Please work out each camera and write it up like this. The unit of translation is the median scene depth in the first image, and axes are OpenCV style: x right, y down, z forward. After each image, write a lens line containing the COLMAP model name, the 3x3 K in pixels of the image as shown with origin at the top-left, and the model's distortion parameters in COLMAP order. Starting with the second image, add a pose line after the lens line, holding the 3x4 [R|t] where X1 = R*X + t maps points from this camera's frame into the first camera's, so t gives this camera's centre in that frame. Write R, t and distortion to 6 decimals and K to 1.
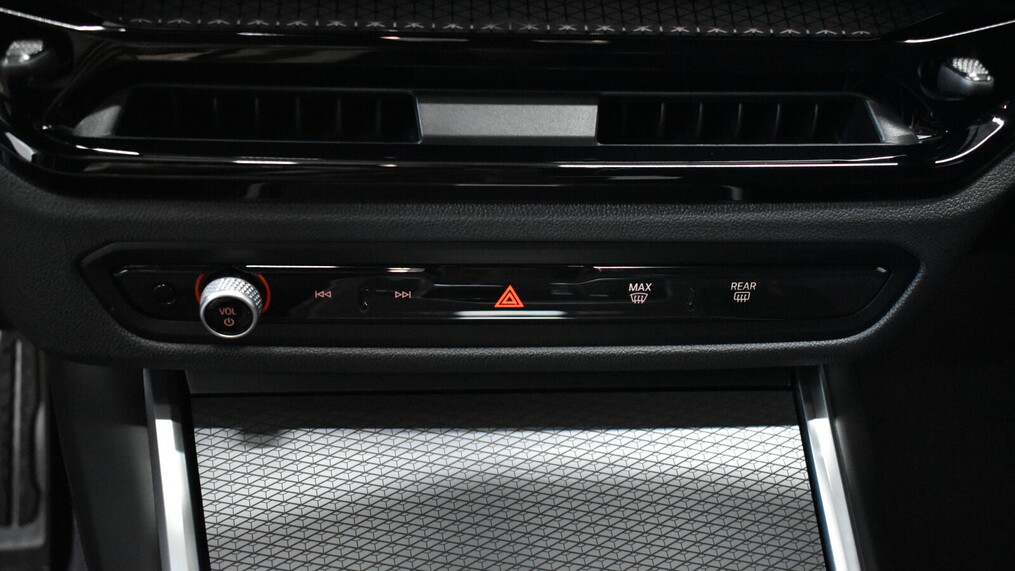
lens RADIAL K [[1263.5, 0, 506.9], [0, 1263.5, 286.4], [0, 0, 1]] dist [-0.020943, 0.000000]
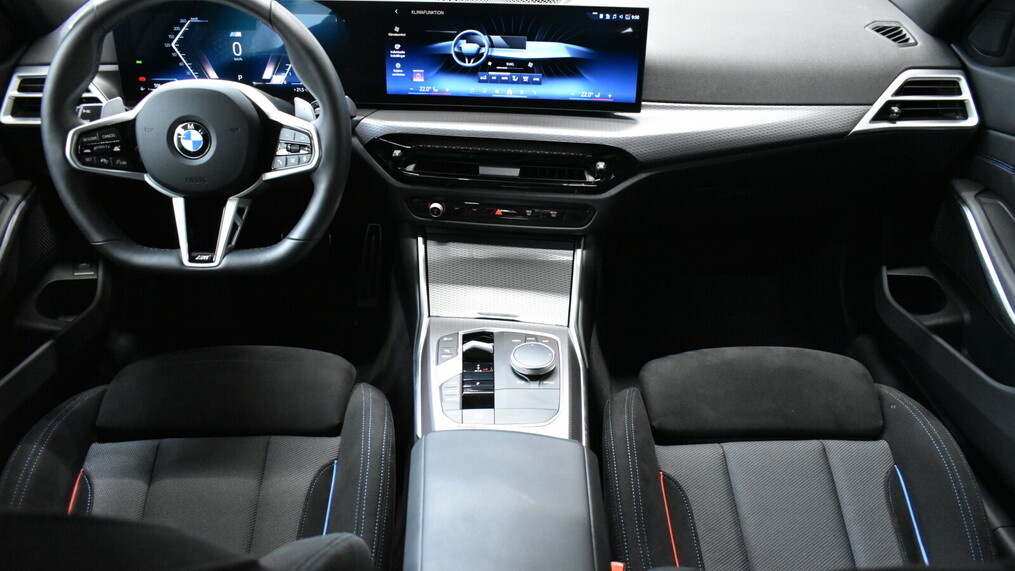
lens RADIAL K [[821.2, 0, 507.6], [0, 821.2, 284.1], [0, 0, 1]] dist [-0.007803, -0.001302]
pose [[0.985950, 0.067835, -0.152648, 0.474288], [-0.065166, 0.997622, 0.022426, 0.189344], [0.153806, -0.012164, 0.988026, -1.774083]]
